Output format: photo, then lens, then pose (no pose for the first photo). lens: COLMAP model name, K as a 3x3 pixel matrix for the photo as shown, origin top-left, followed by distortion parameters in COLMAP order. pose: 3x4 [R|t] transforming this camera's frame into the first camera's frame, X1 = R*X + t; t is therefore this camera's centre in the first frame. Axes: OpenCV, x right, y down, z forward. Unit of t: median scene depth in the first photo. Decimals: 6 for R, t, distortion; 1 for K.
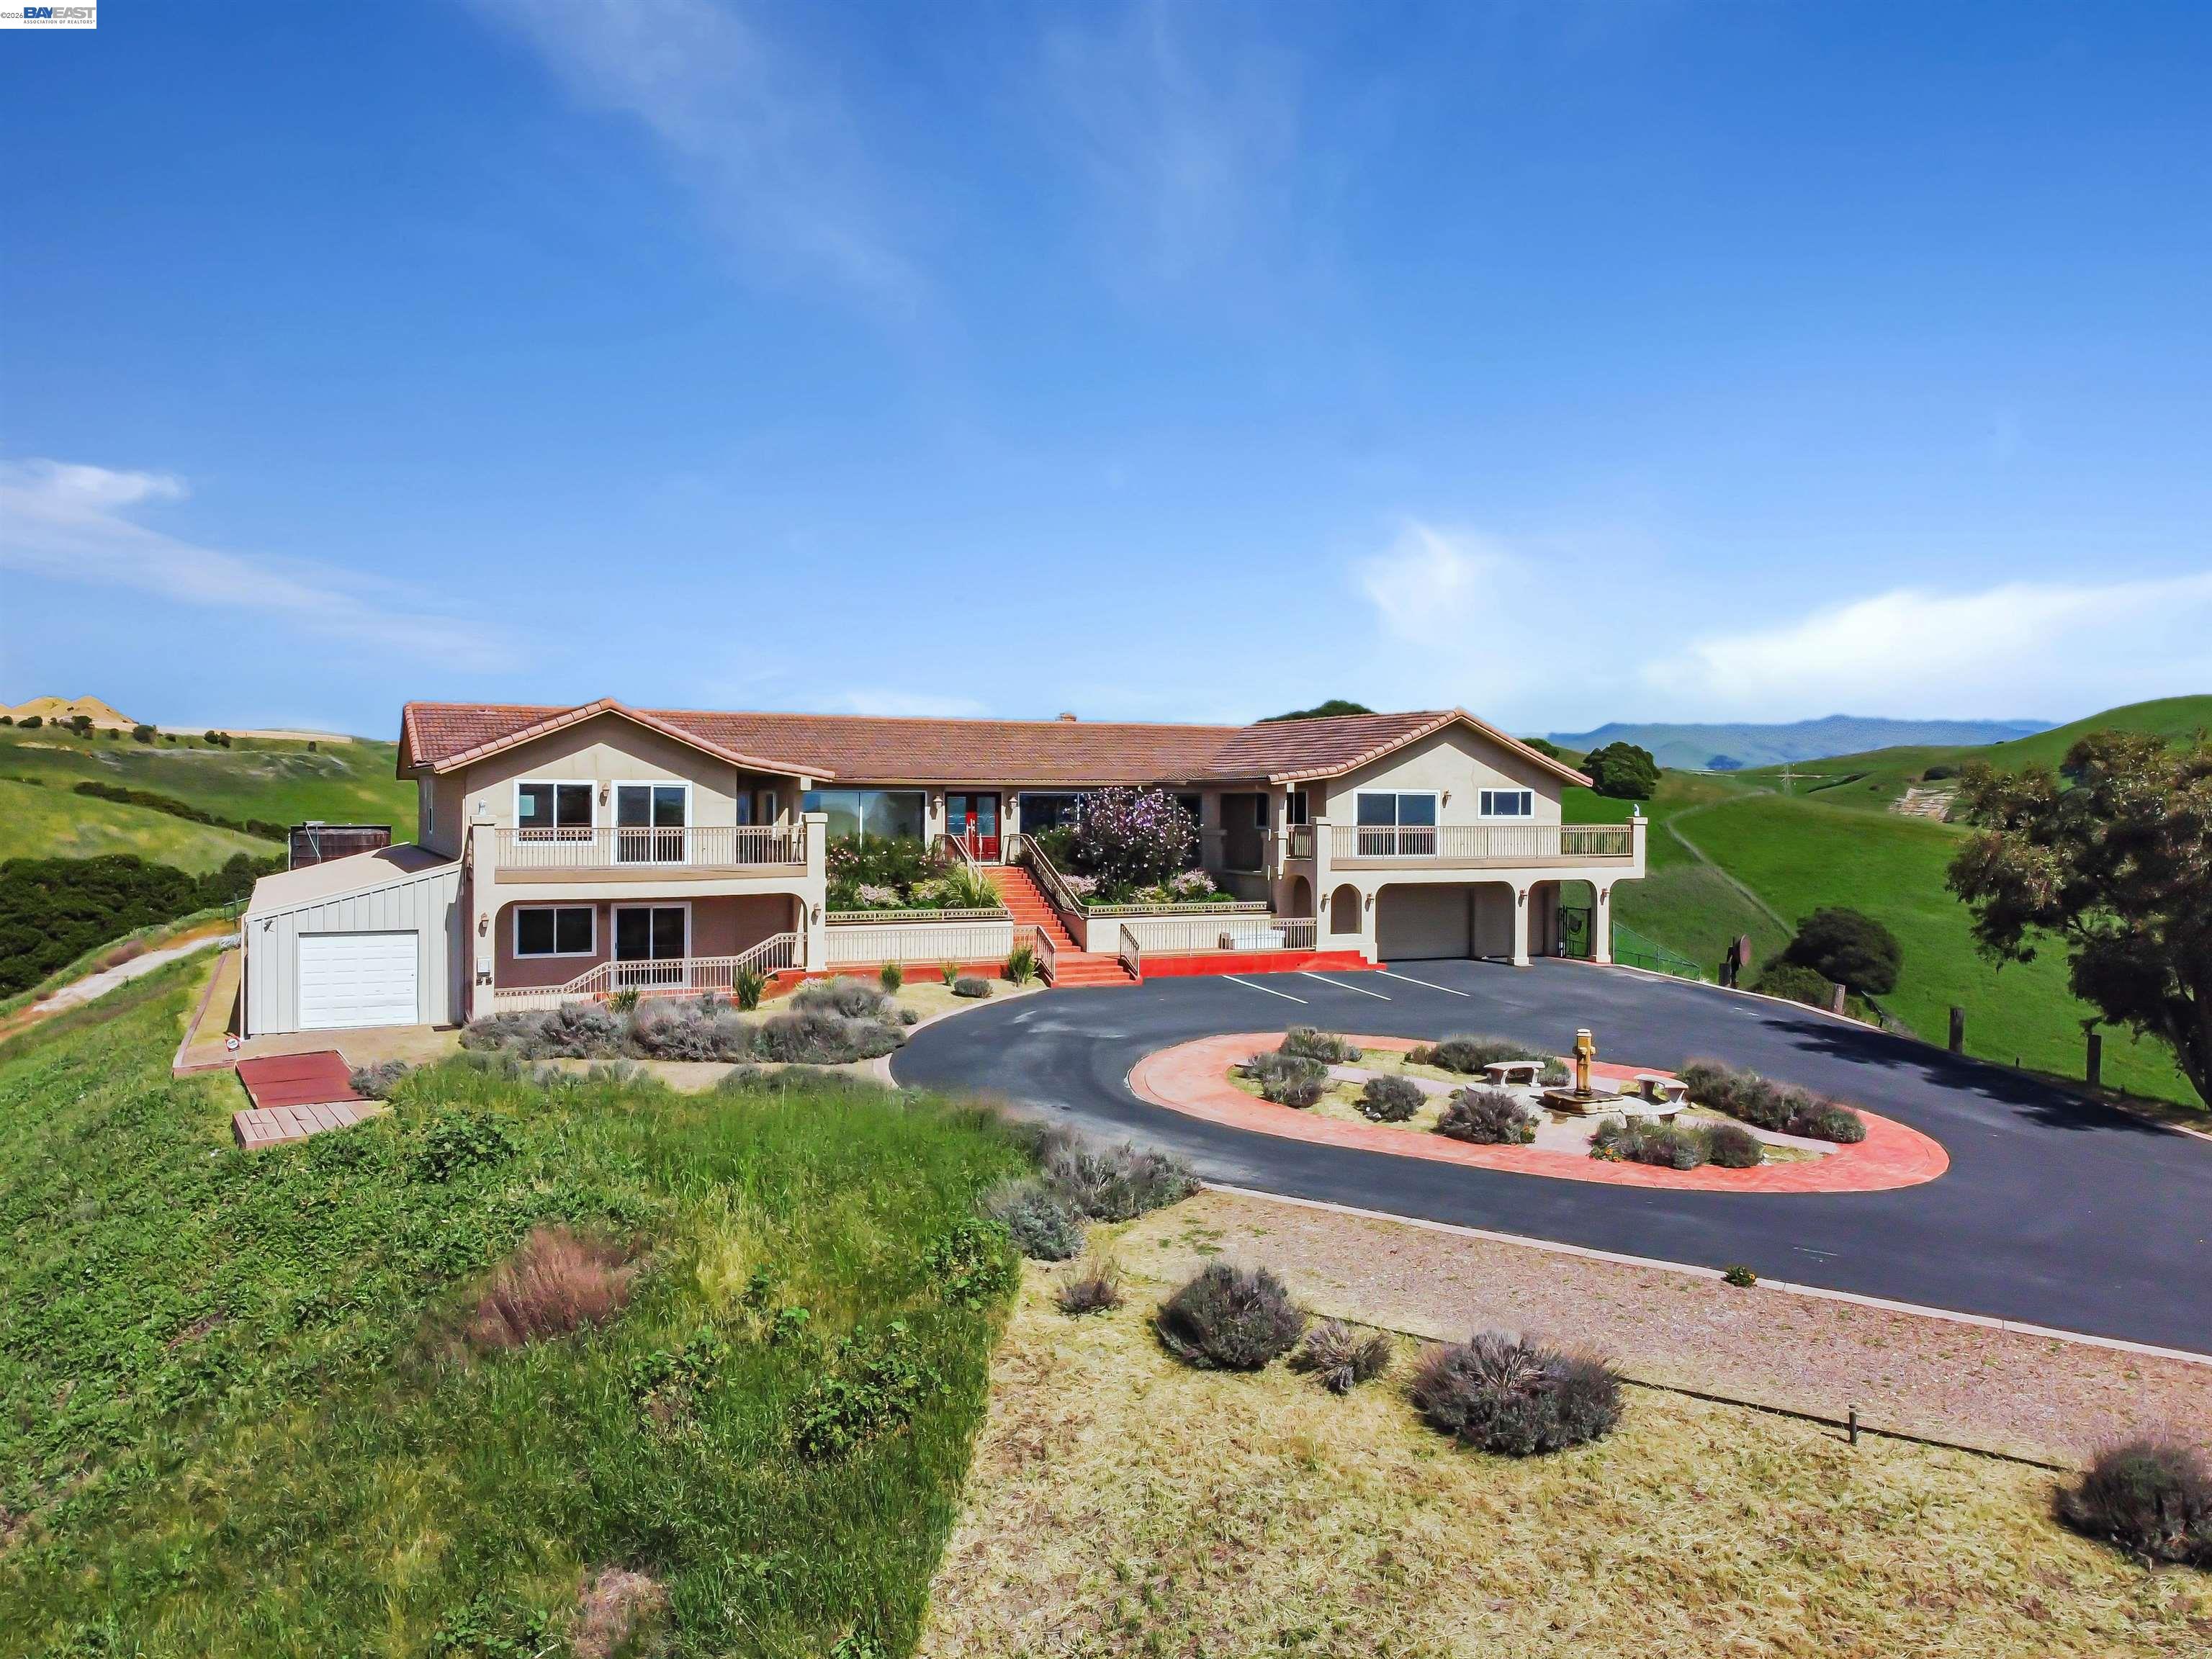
lens RADIAL K [[1743.2, 0, 1106.0], [0, 1743.2, 829.5], [0, 0, 1]] dist [-0.001927, -0.000264]
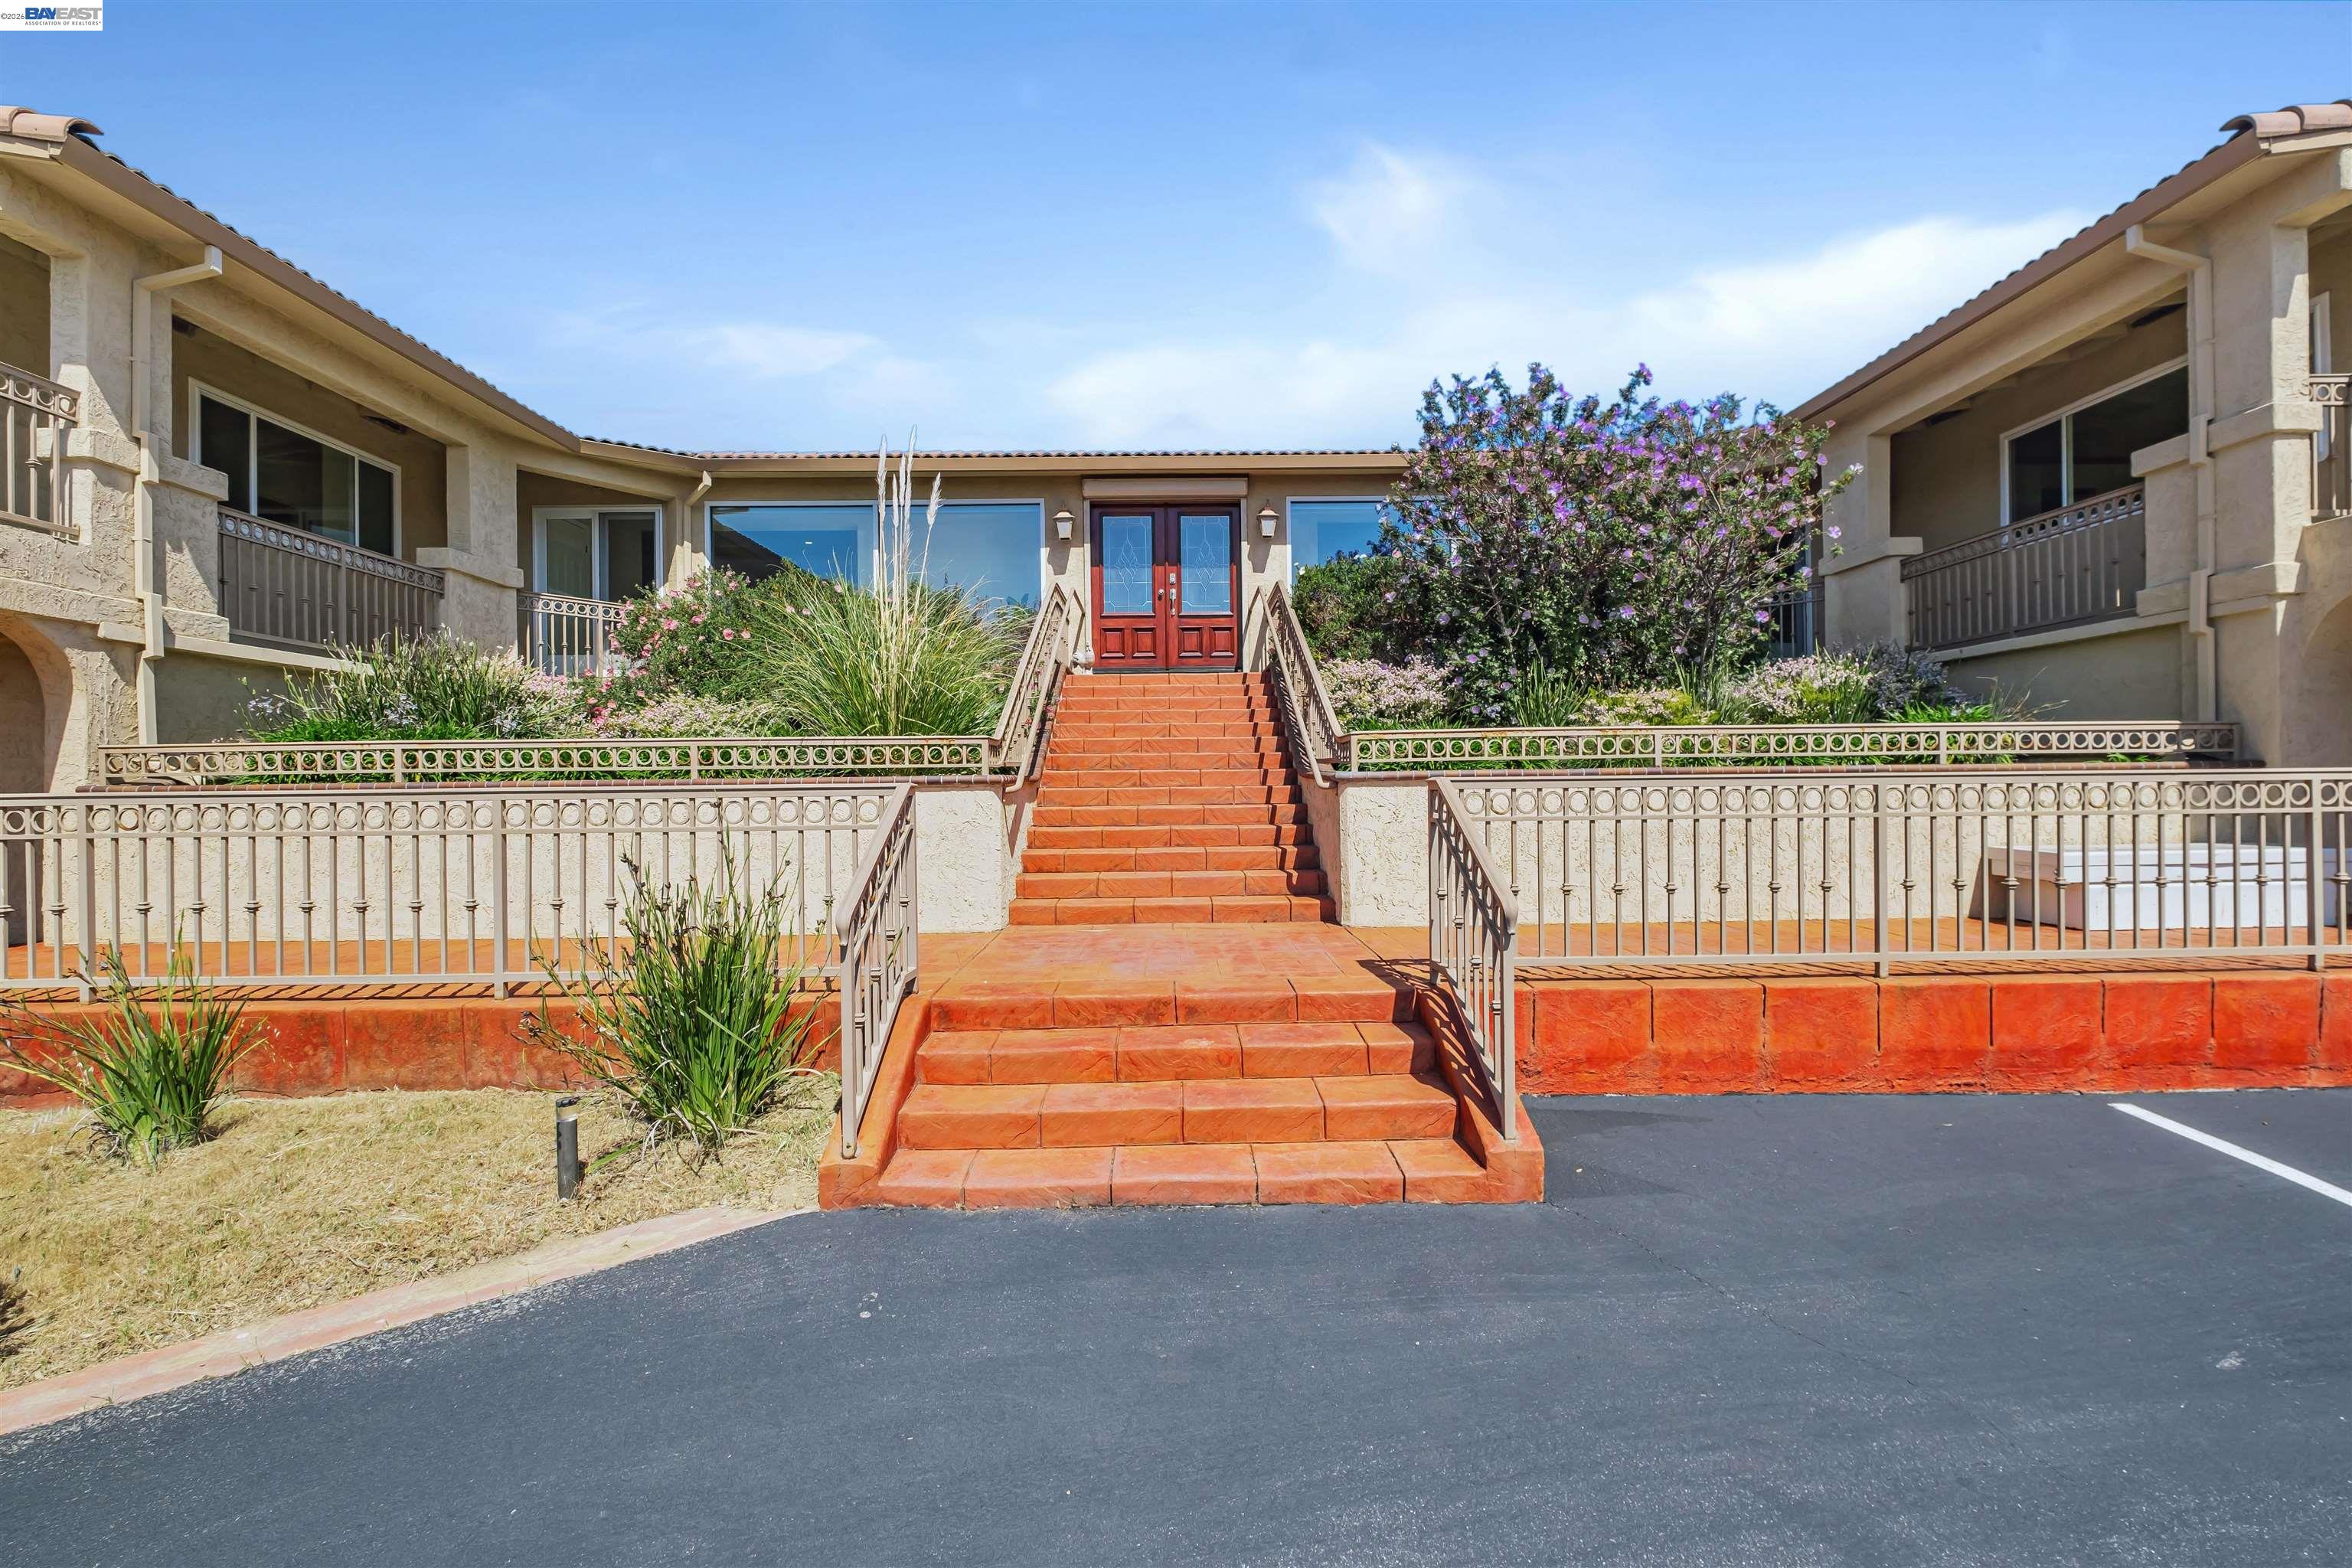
lens RADIAL K [[1019.3, 0, 1189.0], [0, 1019.3, 804.6], [0, 0, 1]] dist [-0.001270, -0.001743]
pose [[0.903537, -0.007067, -0.428453, 0.029139], [0.012627, 0.999869, 0.010136, 0.049604], [0.428325, -0.014568, 0.903507, 0.825521]]
